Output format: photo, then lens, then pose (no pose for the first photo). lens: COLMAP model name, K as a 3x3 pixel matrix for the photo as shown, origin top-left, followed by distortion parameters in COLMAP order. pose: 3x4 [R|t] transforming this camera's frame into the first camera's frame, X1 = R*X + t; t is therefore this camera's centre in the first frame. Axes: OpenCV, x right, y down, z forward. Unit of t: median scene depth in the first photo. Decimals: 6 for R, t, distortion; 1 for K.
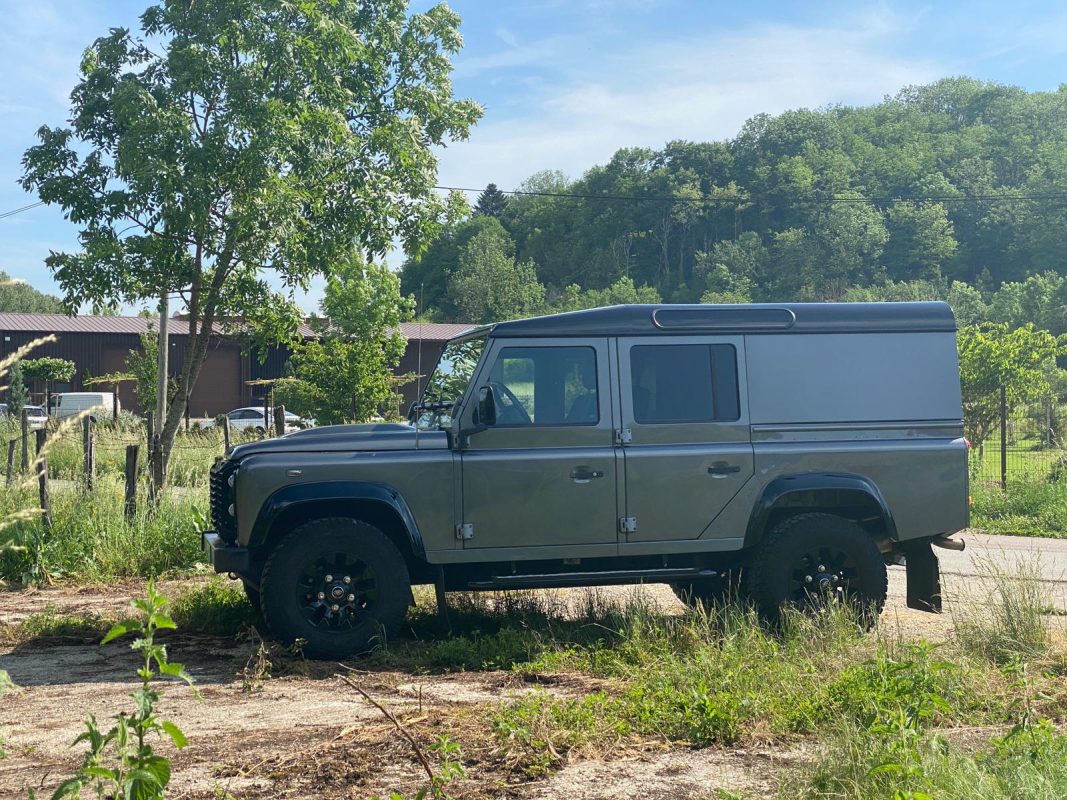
lens RADIAL K [[1637.0, 0, 520.9], [0, 1637.0, 418.9], [0, 0, 1]] dist [0.115594, -0.041442]
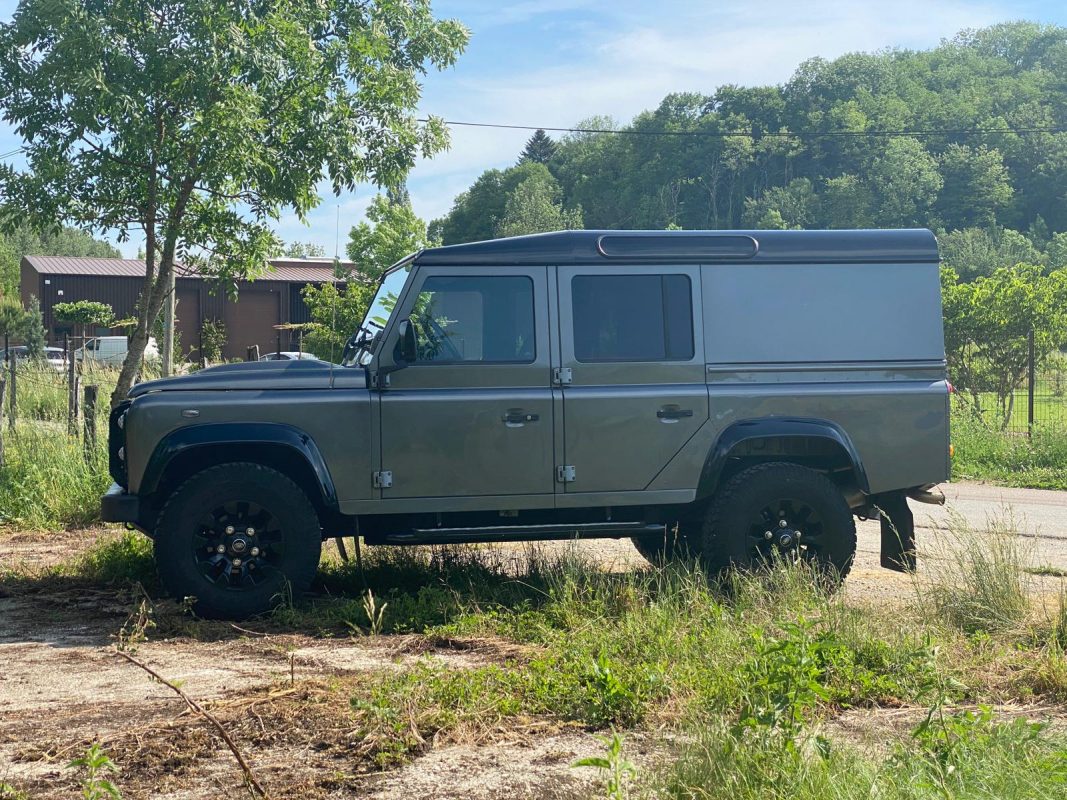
lens RADIAL K [[1630.6, 0, 522.1], [0, 1630.6, 401.7], [0, 0, 1]] dist [0.126867, -0.122281]
pose [[0.999421, 0.007373, -0.033227, 0.068688], [-0.006675, 0.999756, 0.021049, 0.005946], [0.033374, -0.020815, 0.999226, 0.096858]]
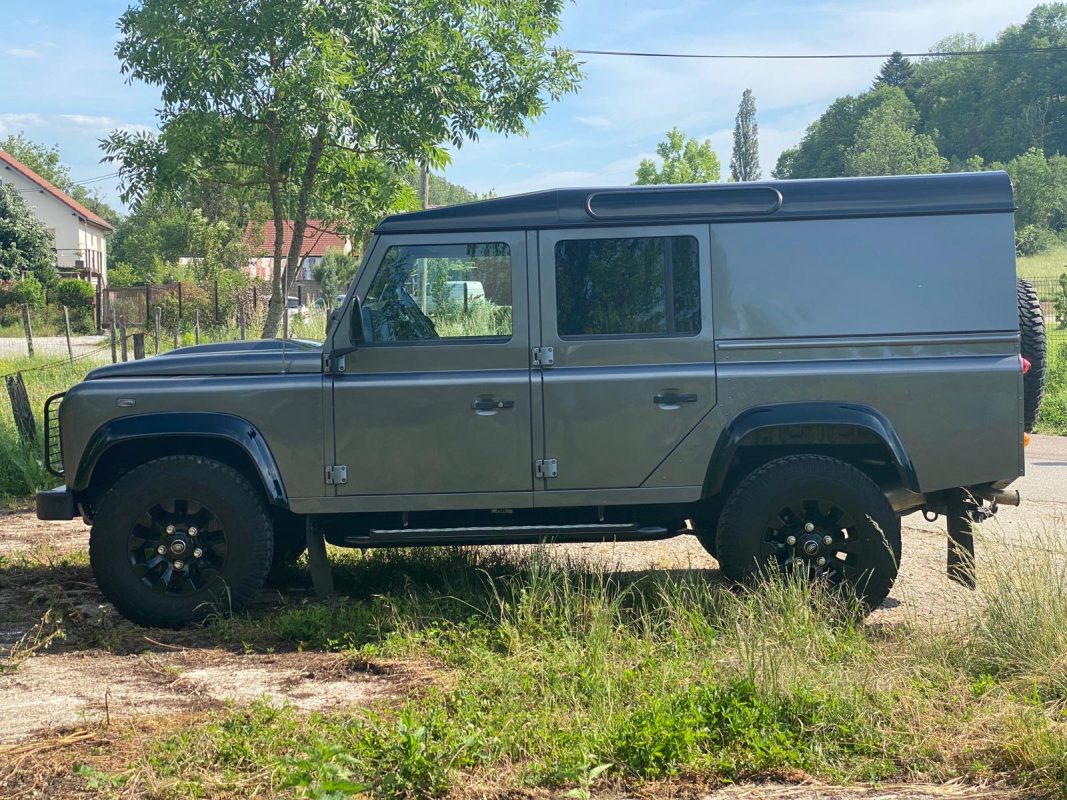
lens RADIAL K [[1630.6, 0, 522.1], [0, 1630.6, 401.7], [0, 0, 1]] dist [0.126867, -0.122281]
pose [[0.966273, 0.007237, -0.257417, 0.249587], [0.008523, 0.998159, 0.060053, -0.014508], [0.257378, -0.060222, 0.964432, 0.232672]]
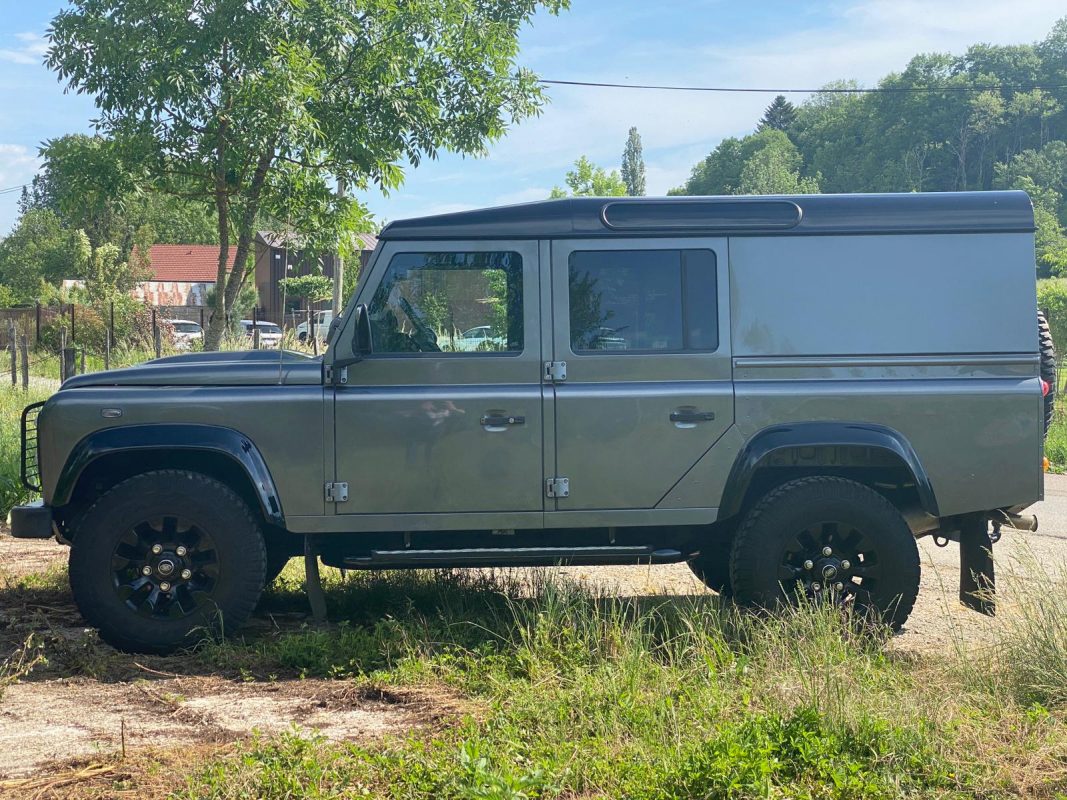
lens RADIAL K [[1627.2, 0, 533.5], [0, 1627.2, 400.0], [0, 0, 1]] dist [0.126283, -0.146877]
pose [[0.983778, 0.016159, -0.178663, 0.183229], [-0.009375, 0.999205, 0.038750, -0.004892], [0.179147, -0.036446, 0.983147, 0.251198]]
